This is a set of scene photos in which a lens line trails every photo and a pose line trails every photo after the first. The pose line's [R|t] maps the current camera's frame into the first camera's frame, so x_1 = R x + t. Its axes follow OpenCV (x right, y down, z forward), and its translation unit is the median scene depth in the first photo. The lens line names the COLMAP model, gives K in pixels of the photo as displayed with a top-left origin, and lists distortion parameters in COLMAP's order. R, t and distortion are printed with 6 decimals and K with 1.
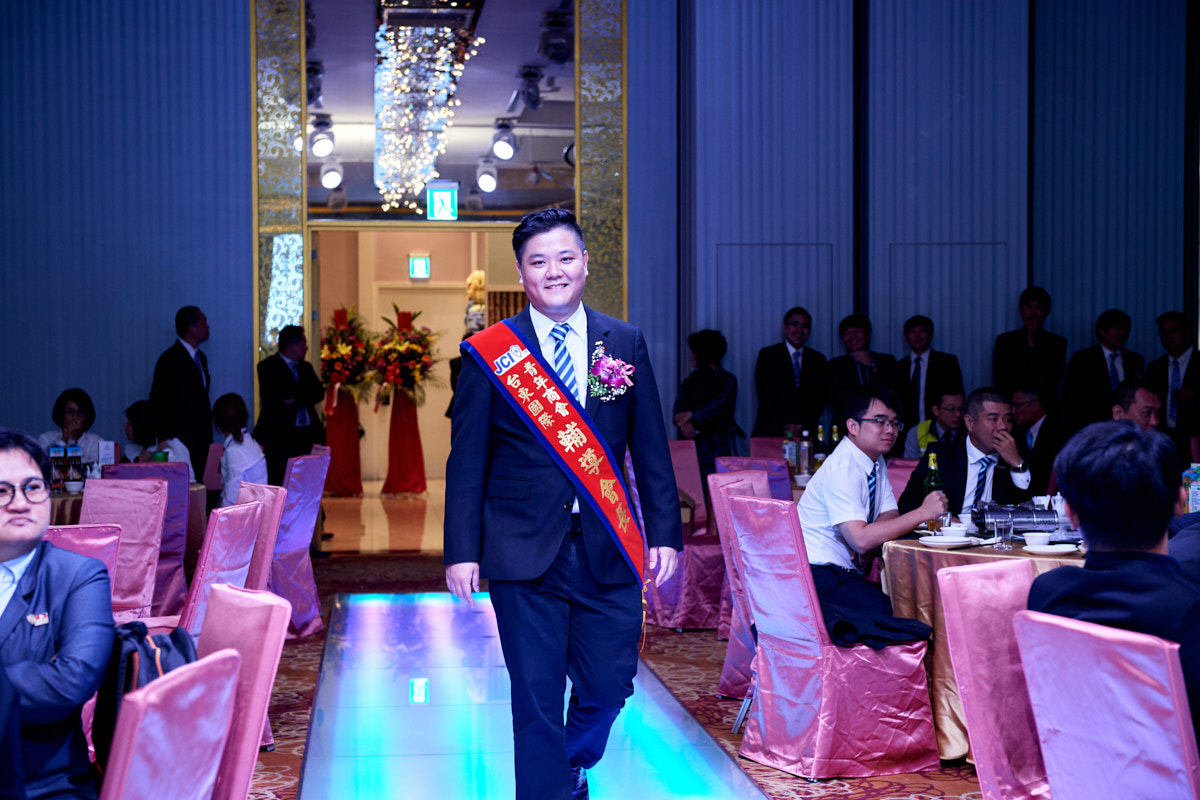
lens RADIAL K [[1995.9, 0, 600.0], [0, 1995.9, 400.0], [0, 0, 1]] dist [0.158357, -0.059890]
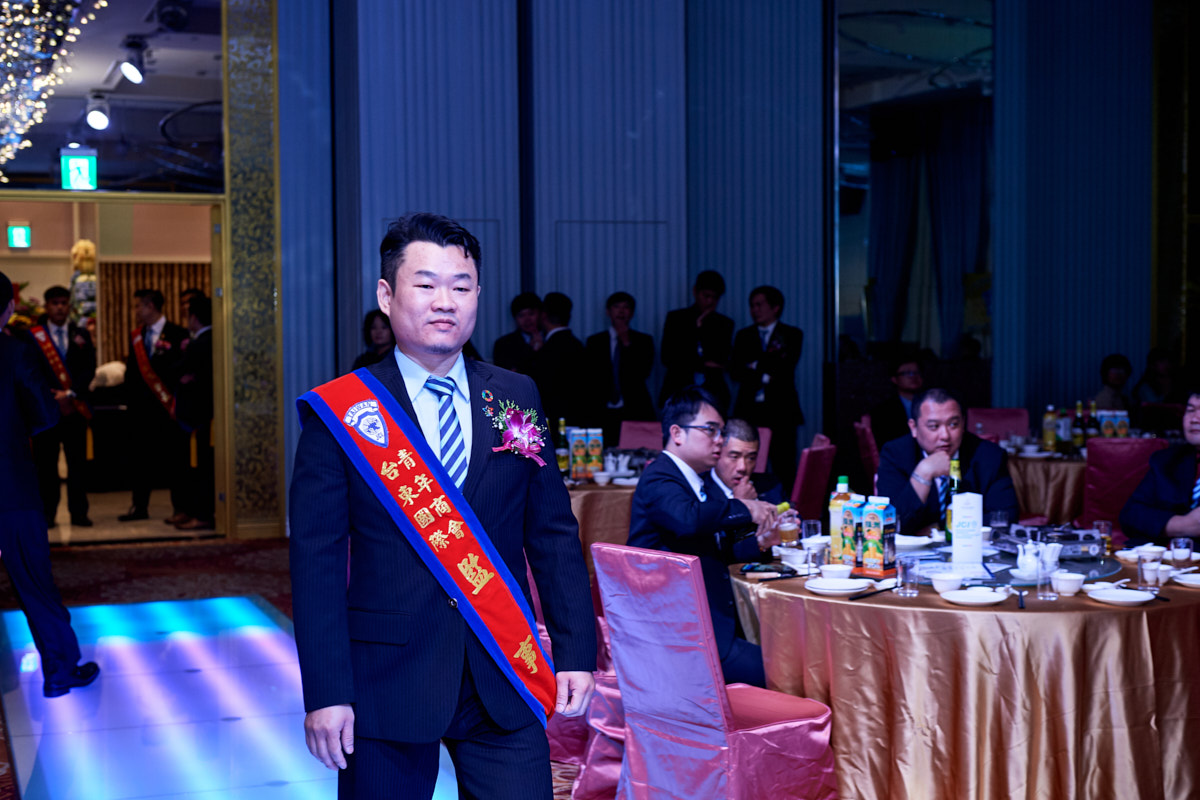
lens RADIAL K [[1737.8, 0, 600.0], [0, 1737.8, 400.0], [0, 0, 1]] dist [0.006824, -0.043735]
pose [[0.967622, -0.015254, 0.251941, -0.049751], [0.008102, 0.999535, 0.029400, -0.013947], [-0.252272, -0.026407, 0.967296, 0.154786]]
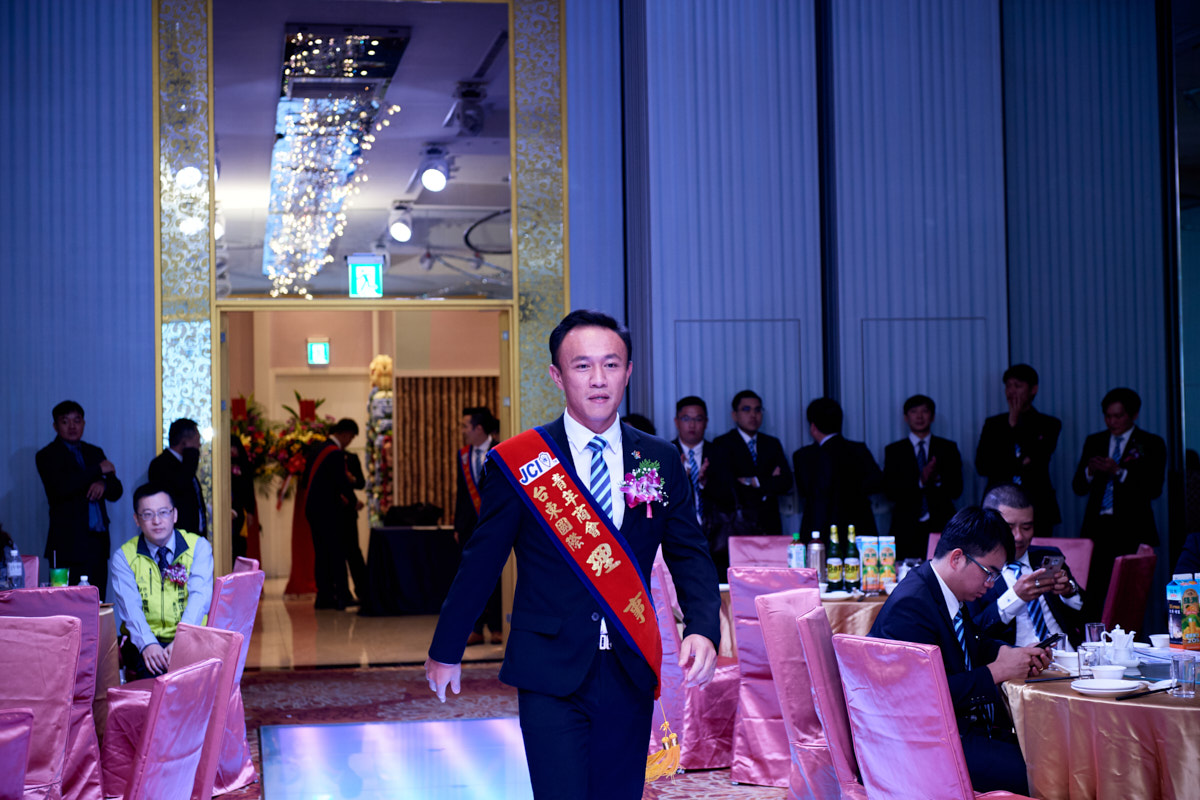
lens RADIAL K [[1929.9, 0, 600.0], [0, 1929.9, 400.0], [0, 0, 1]] dist [-0.008184, -0.169681]
pose [[0.997478, -0.011736, 0.070001, -0.034875], [0.014710, 0.999004, -0.042126, -0.005584], [-0.069437, 0.043049, 0.996657, 0.127047]]
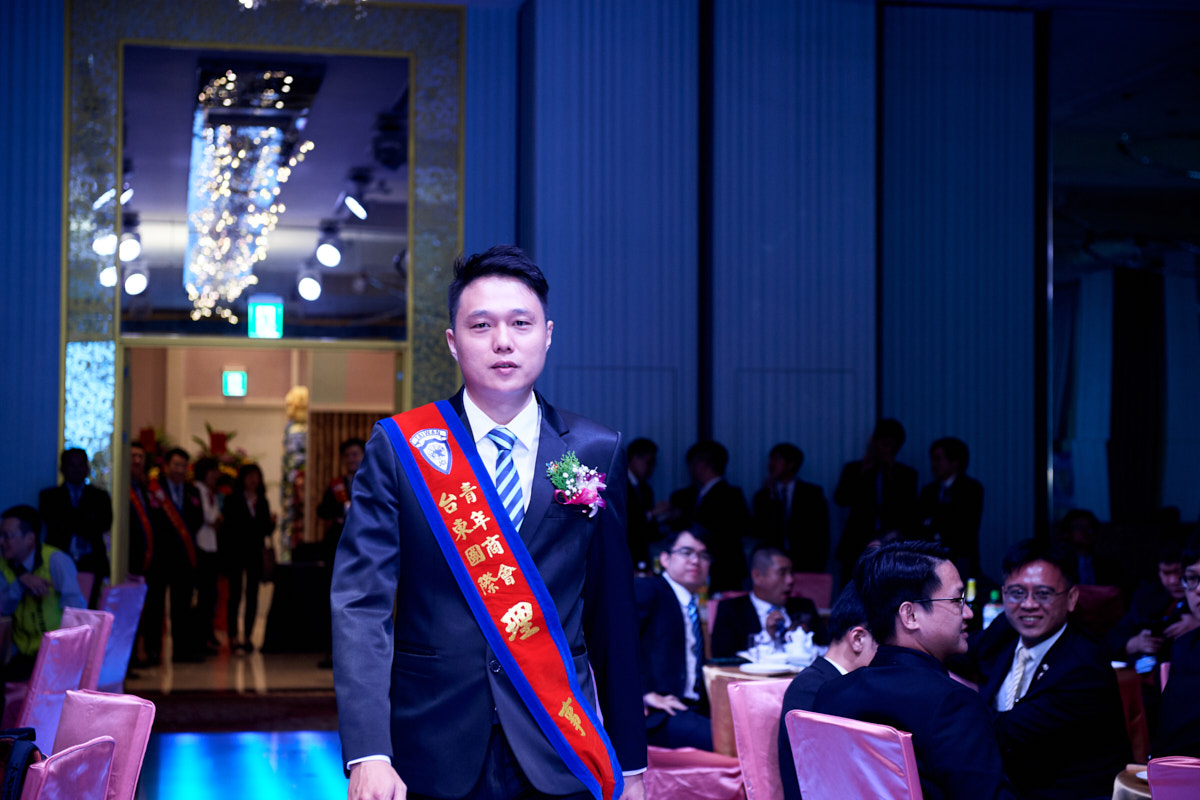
lens RADIAL K [[2273.6, 0, 600.0], [0, 2273.6, 400.0], [0, 0, 1]] dist [0.085609, 0.200065]
pose [[0.997258, 0.013532, 0.072753, 0.000736], [-0.009294, 0.998257, -0.058277, 0.000669], [-0.073415, 0.057441, 0.995646, -0.077414]]
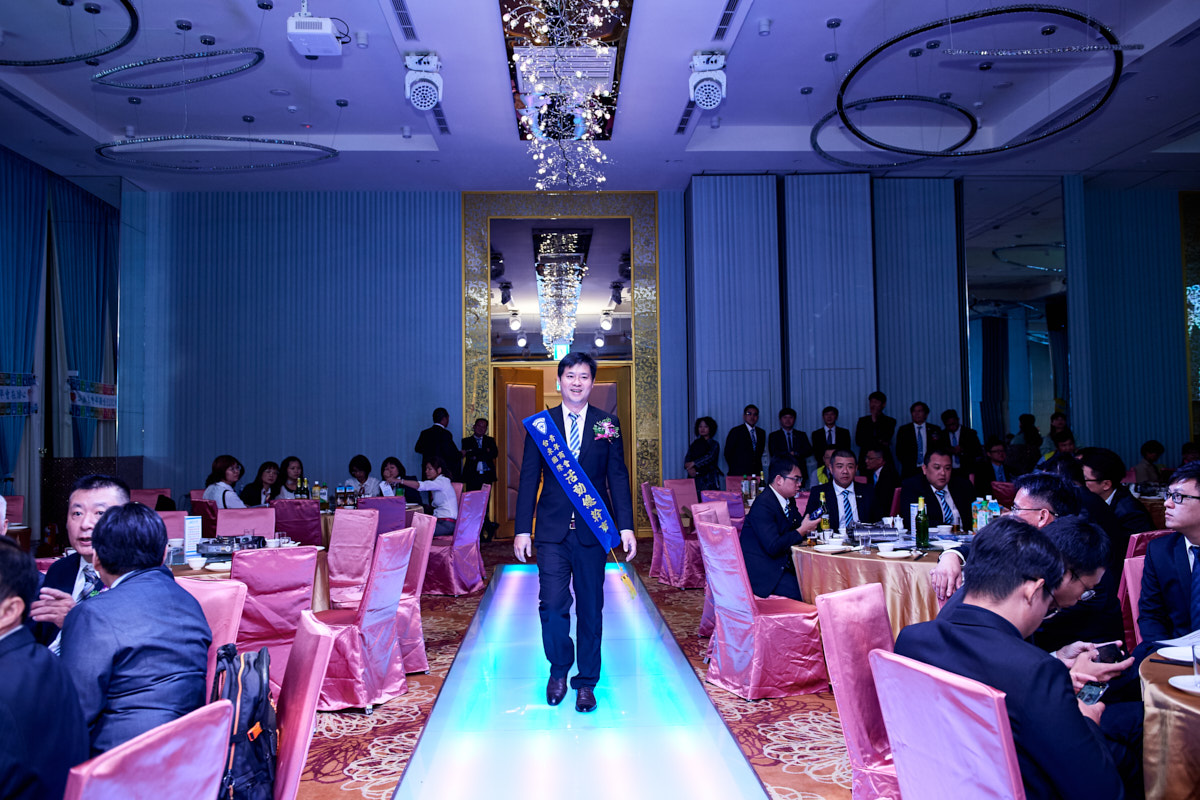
lens RADIAL K [[978.1, 0, 599.1], [0, 978.1, 379.3], [0, 0, 1]] dist [-0.008796, -0.004558]
pose [[0.997564, -0.014593, -0.068216, 0.019060], [0.009690, 0.997382, -0.071657, -0.005773], [0.069083, 0.070821, 0.995094, 0.085788]]
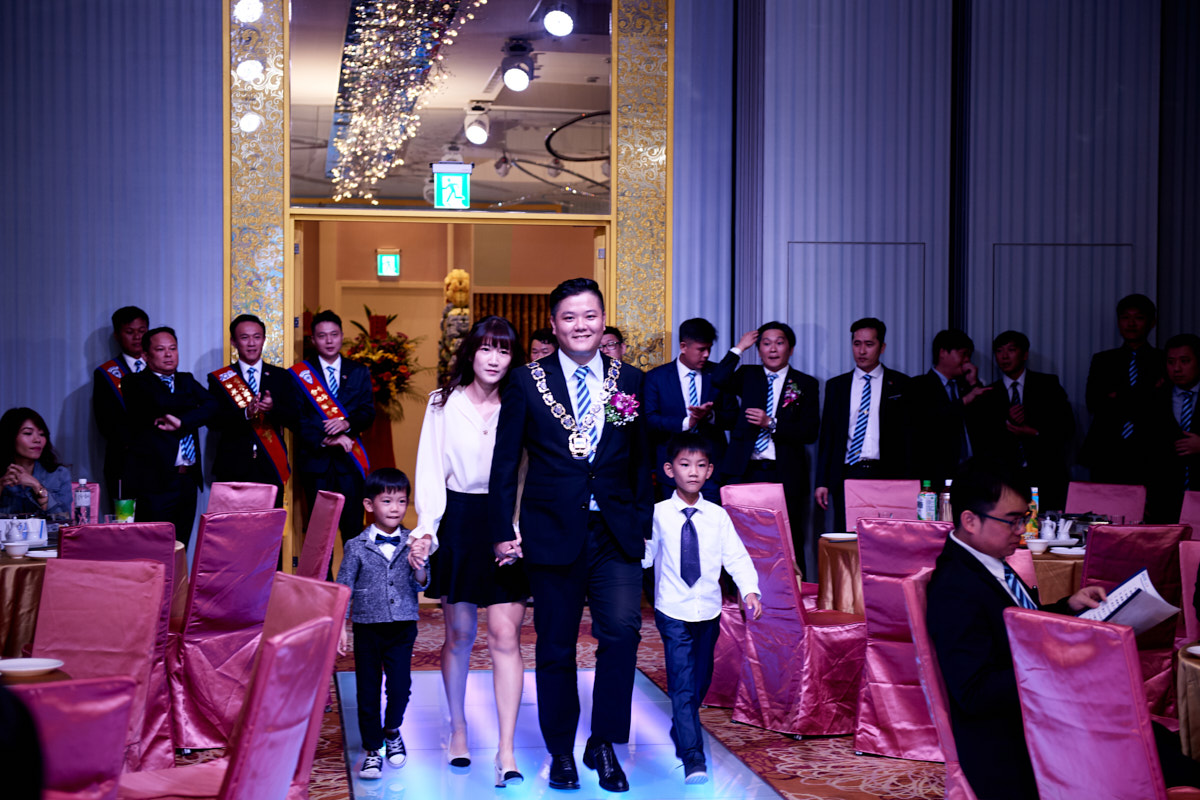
lens RADIAL K [[2057.9, 0, 600.0], [0, 2057.9, 400.0], [0, 0, 1]] dist [0.168559, -0.215012]
pose [[0.999341, 0.009091, 0.035149, -0.046616], [-0.009046, 0.999958, -0.001439, -0.009806], [-0.035160, 0.001120, 0.999381, 0.139005]]
